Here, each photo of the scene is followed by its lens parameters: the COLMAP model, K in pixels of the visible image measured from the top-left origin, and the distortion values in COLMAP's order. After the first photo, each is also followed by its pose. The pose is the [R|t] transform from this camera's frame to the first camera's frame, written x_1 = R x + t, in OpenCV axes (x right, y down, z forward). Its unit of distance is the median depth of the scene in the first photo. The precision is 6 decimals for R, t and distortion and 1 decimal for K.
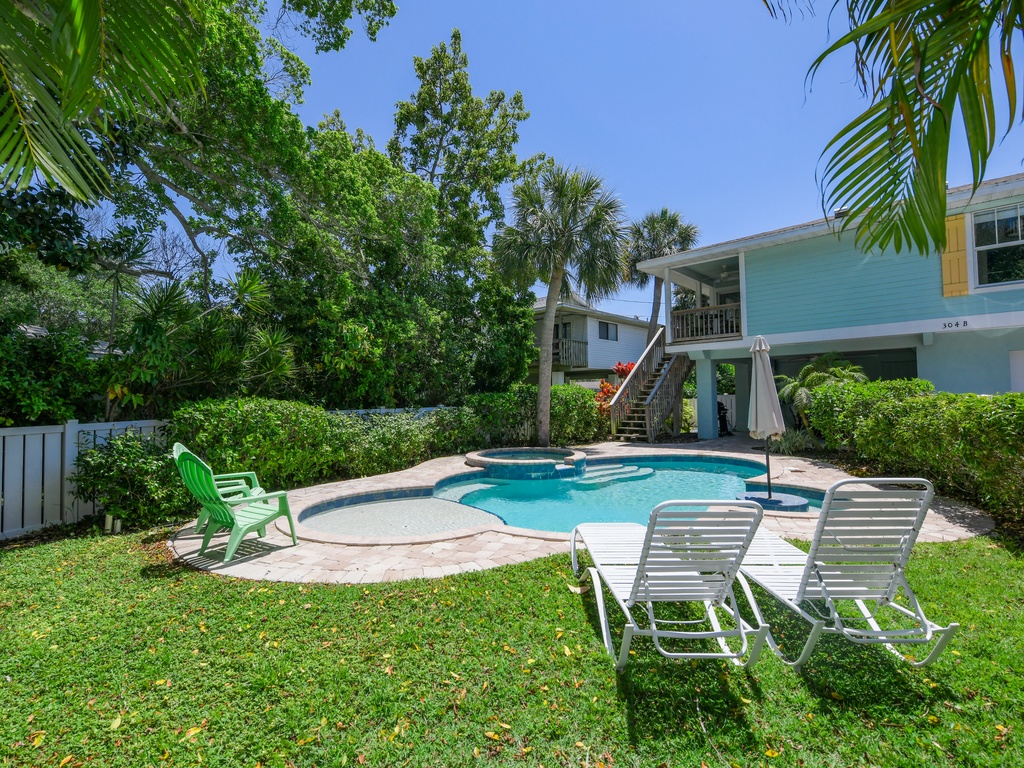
lens RADIAL K [[470.4, 0, 513.6], [0, 470.4, 383.2], [0, 0, 1]] dist [-0.004709, -0.002246]
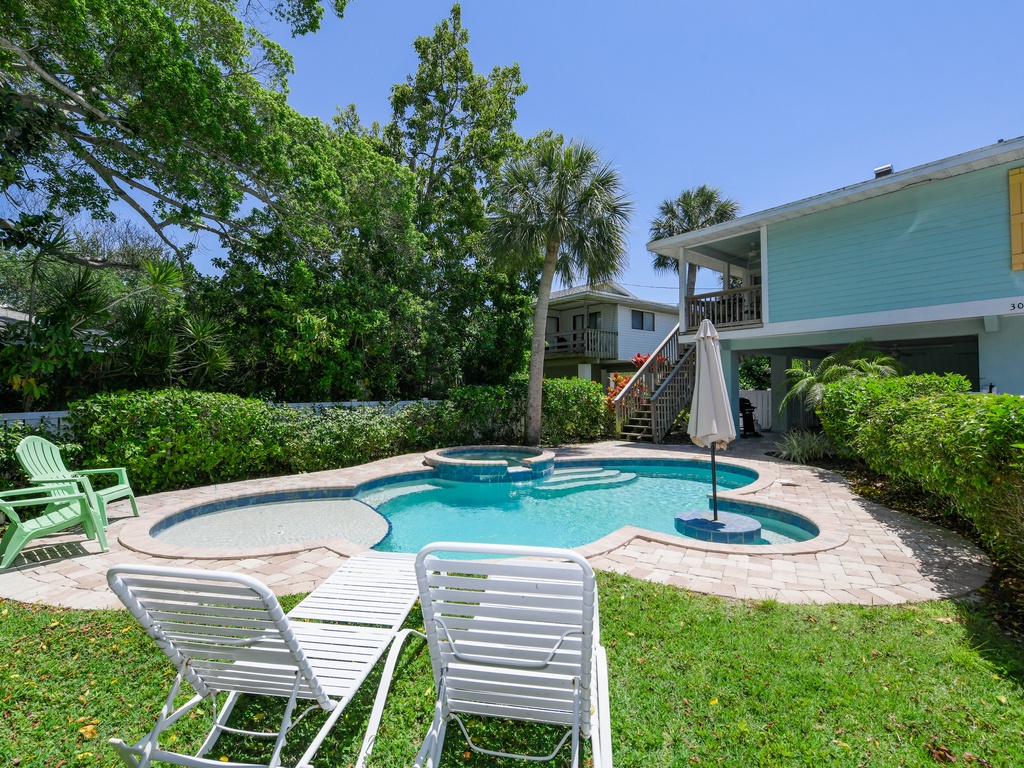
lens RADIAL K [[470.4, 0, 514.9], [0, 470.4, 382.4], [0, 0, 1]] dist [-0.004709, -0.002246]
pose [[0.989838, 0.007567, -0.142000, 0.180740], [-0.005579, 0.999881, 0.014397, -0.001055], [0.142092, -0.013458, 0.989762, 0.087687]]
